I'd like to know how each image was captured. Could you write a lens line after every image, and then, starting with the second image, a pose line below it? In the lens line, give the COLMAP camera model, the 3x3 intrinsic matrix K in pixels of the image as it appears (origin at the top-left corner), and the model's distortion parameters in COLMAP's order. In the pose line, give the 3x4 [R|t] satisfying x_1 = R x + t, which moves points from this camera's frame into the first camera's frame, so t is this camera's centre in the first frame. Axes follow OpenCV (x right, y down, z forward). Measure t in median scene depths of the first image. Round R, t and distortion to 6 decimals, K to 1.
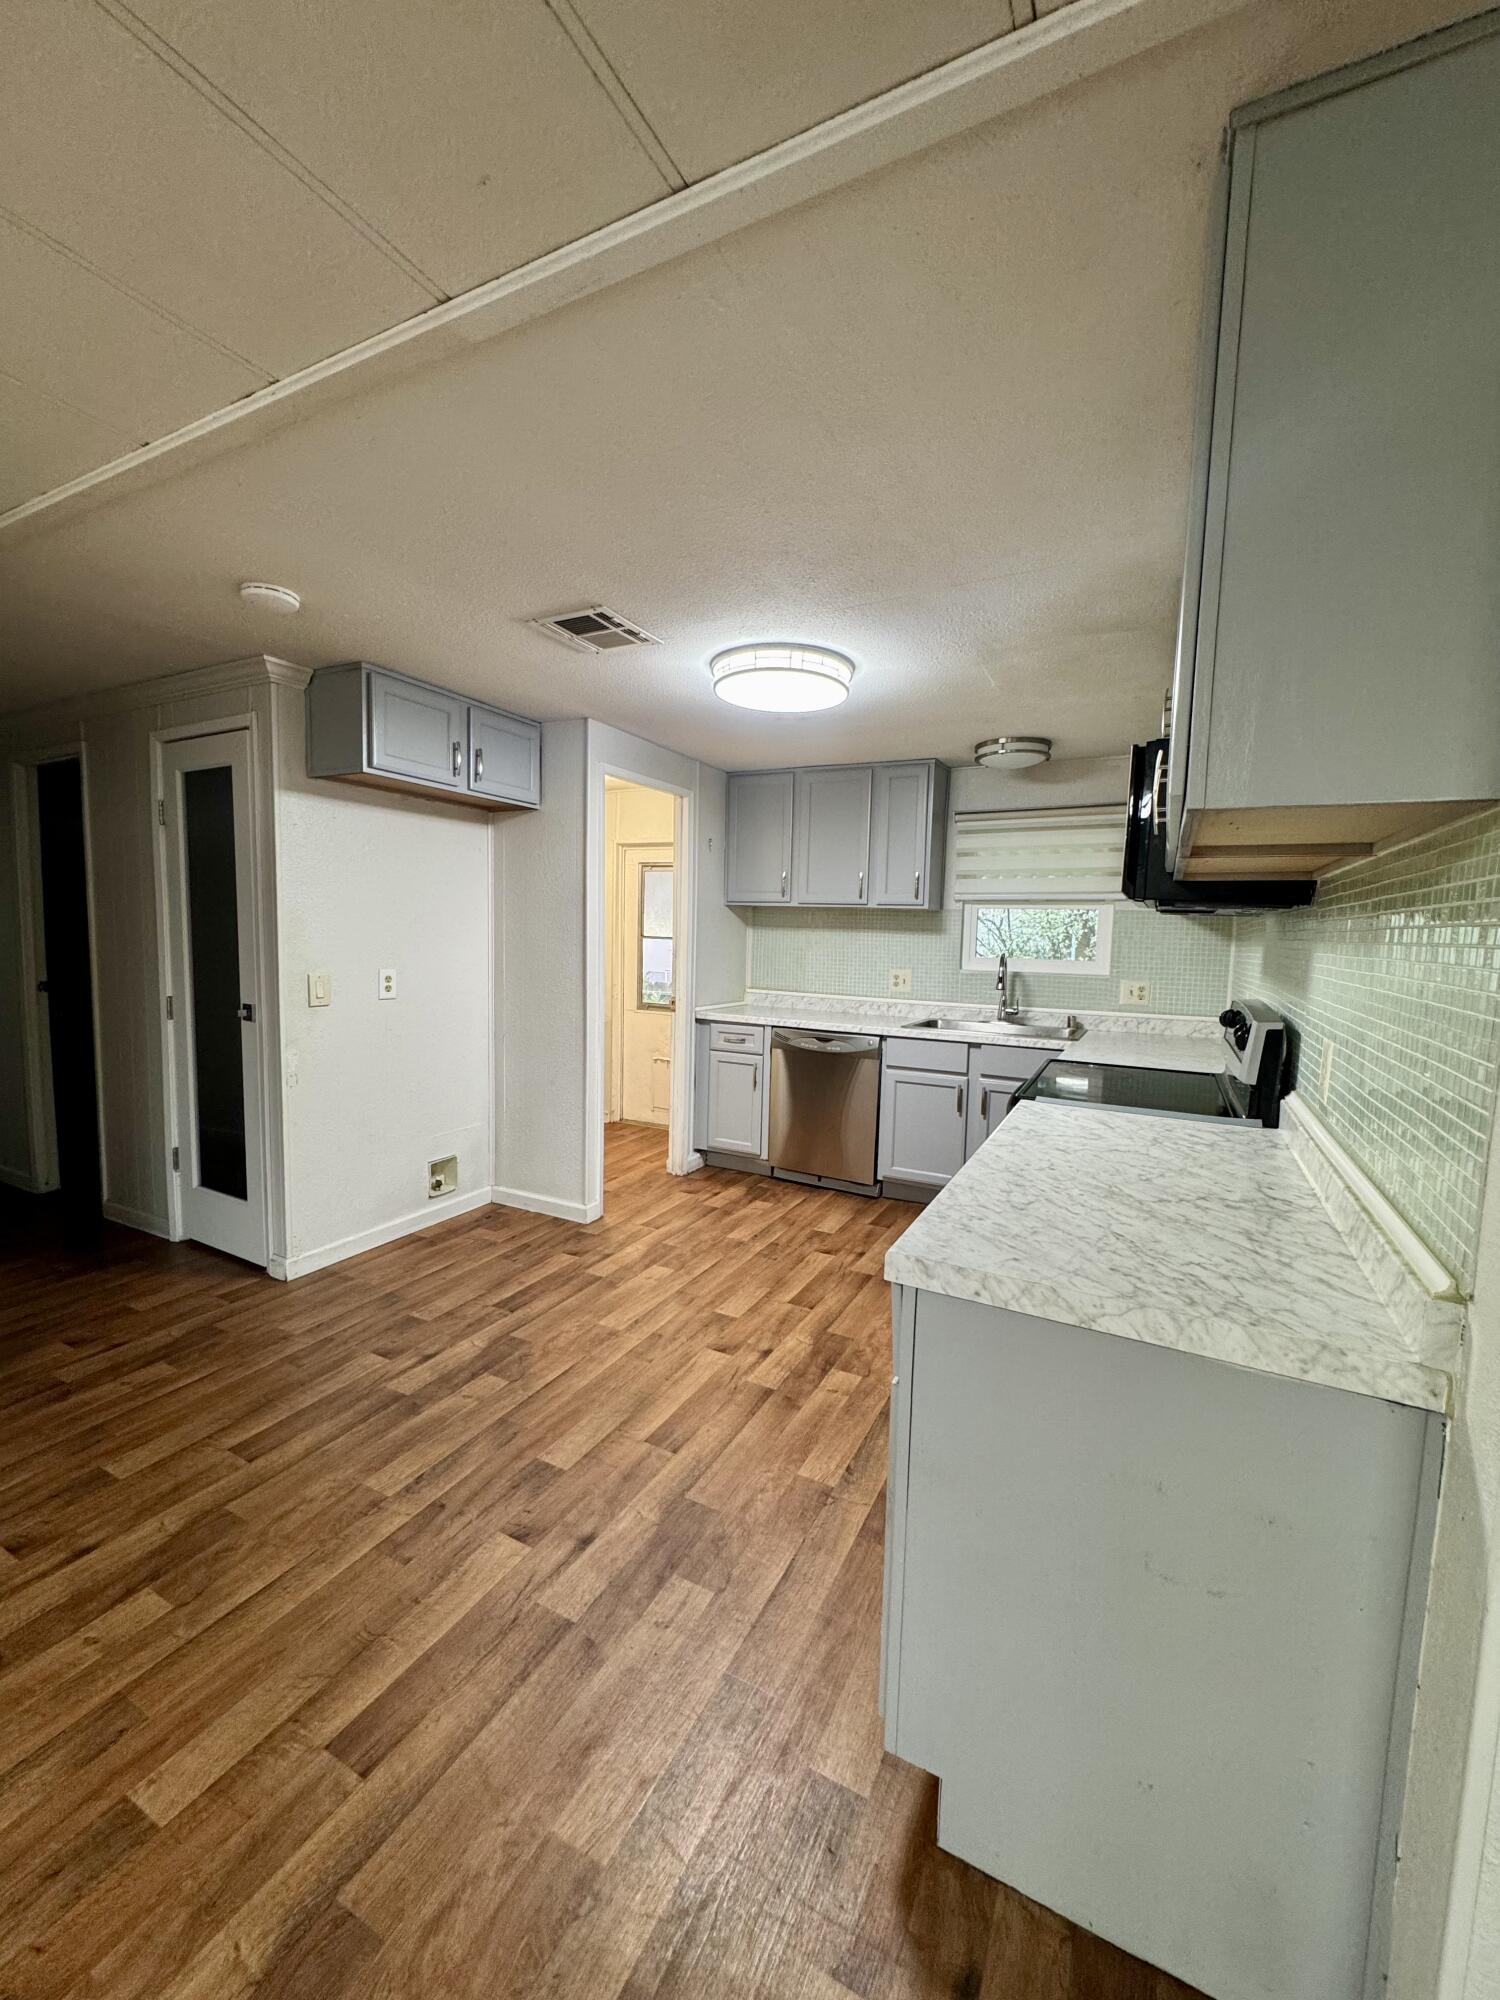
lens RADIAL K [[796.9, 0, 754.6], [0, 796.9, 1003.0], [0, 0, 1]] dist [-0.004151, 0.000215]
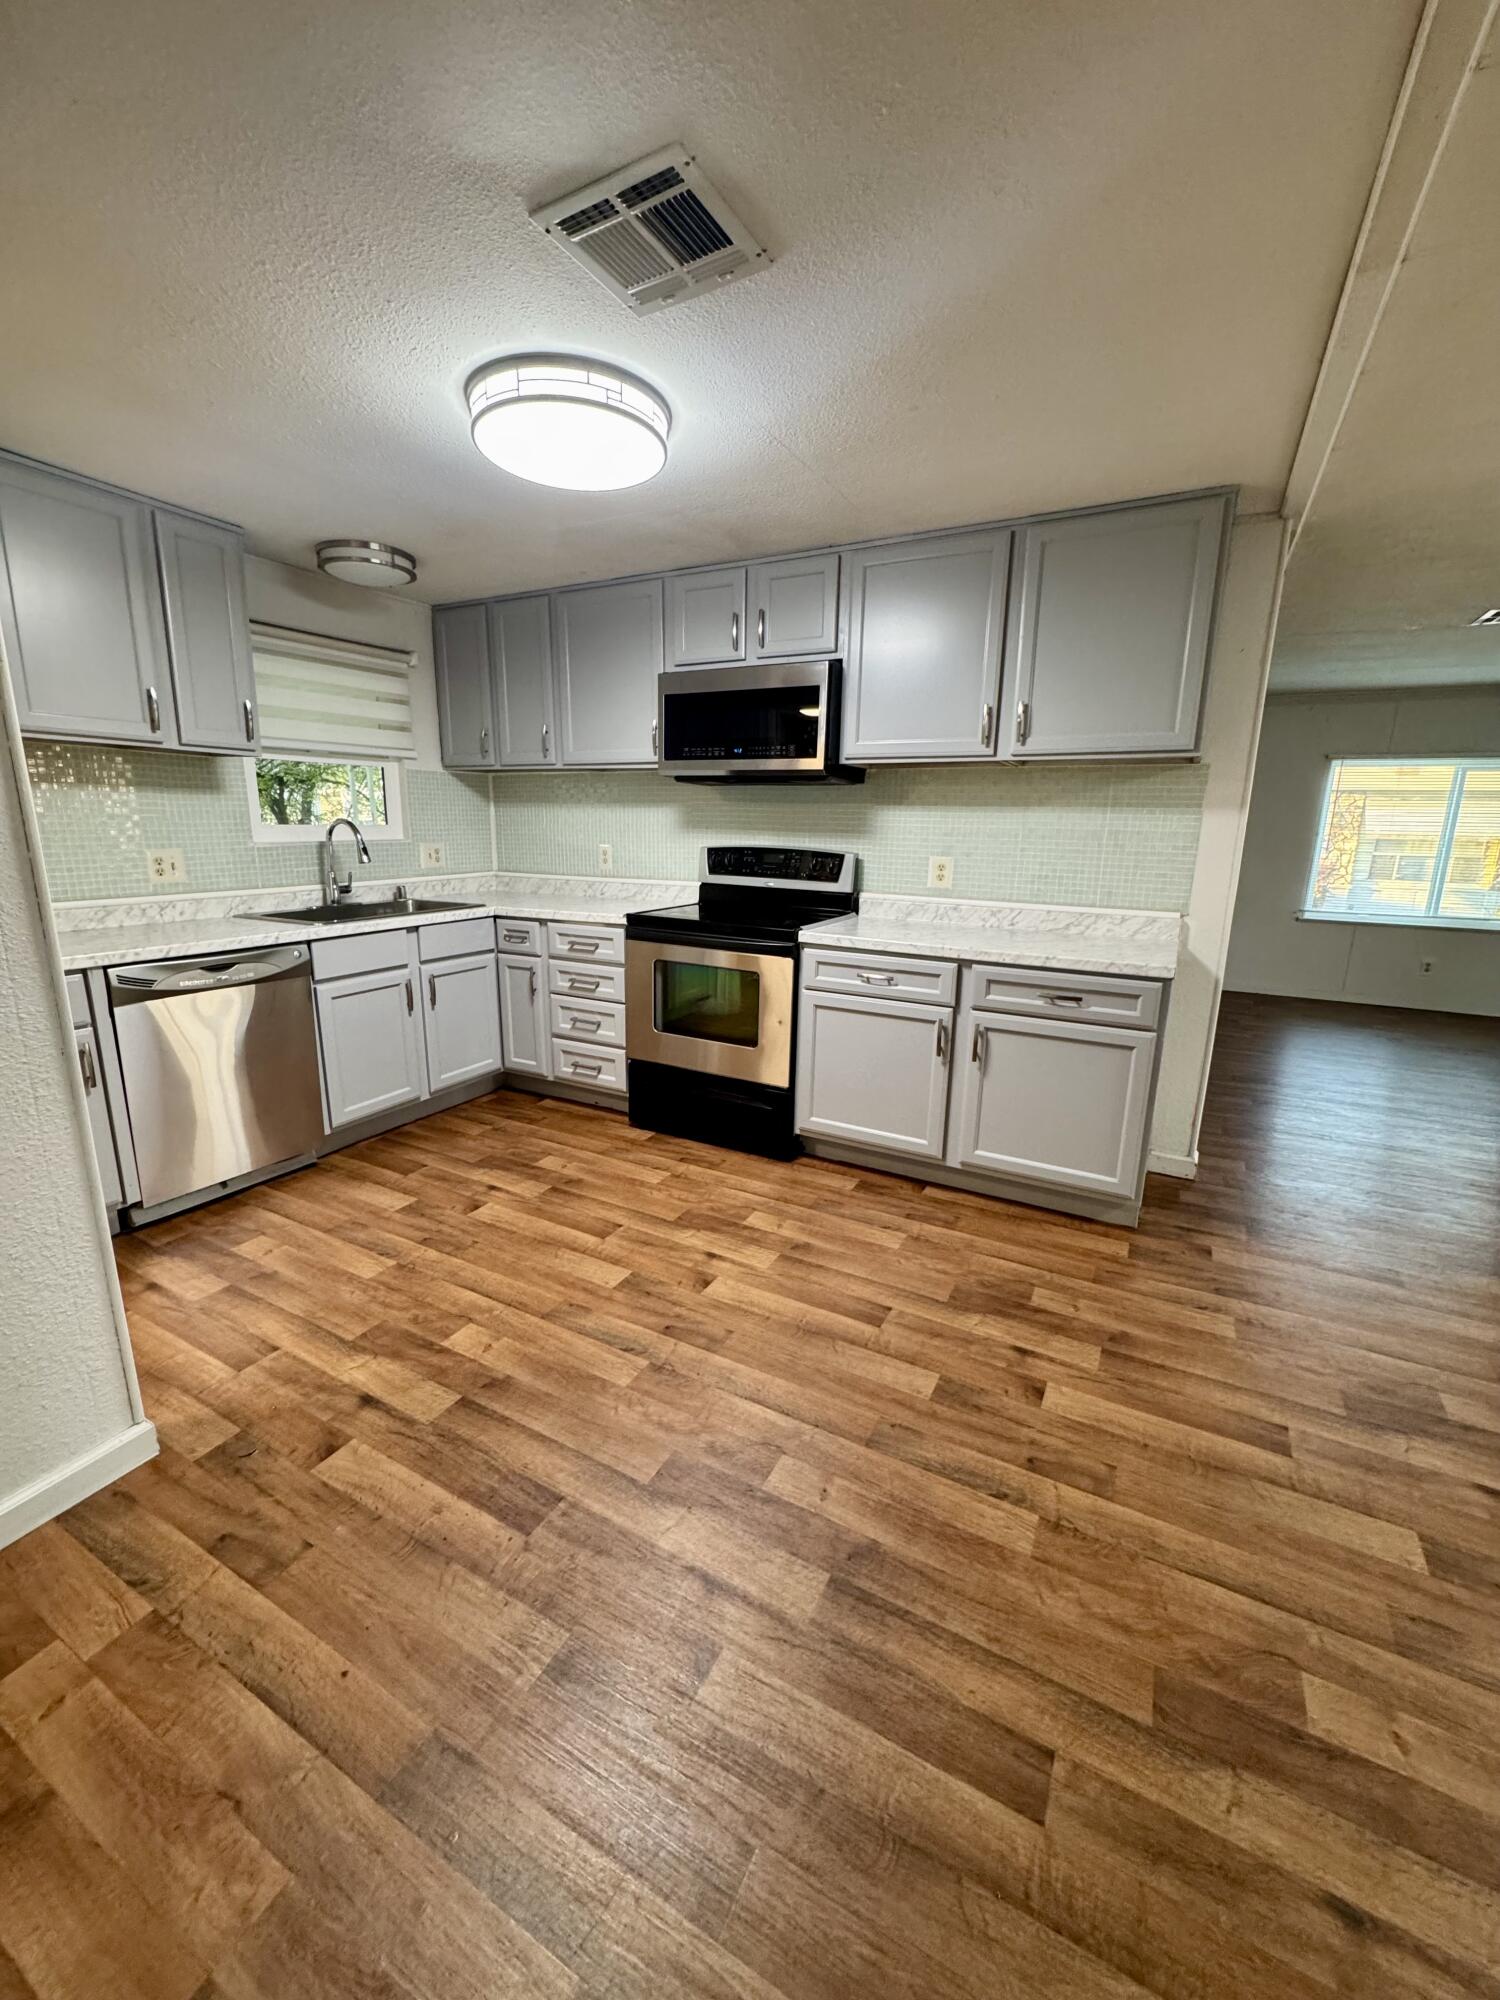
lens RADIAL K [[796.9, 0, 752.8], [0, 796.9, 999.5], [0, 0, 1]] dist [-0.004151, 0.000215]
pose [[0.015992, -0.242874, 0.969926, -0.724373], [0.074452, 0.967646, 0.241075, -0.067516], [-0.997096, 0.068358, 0.033557, 0.792754]]
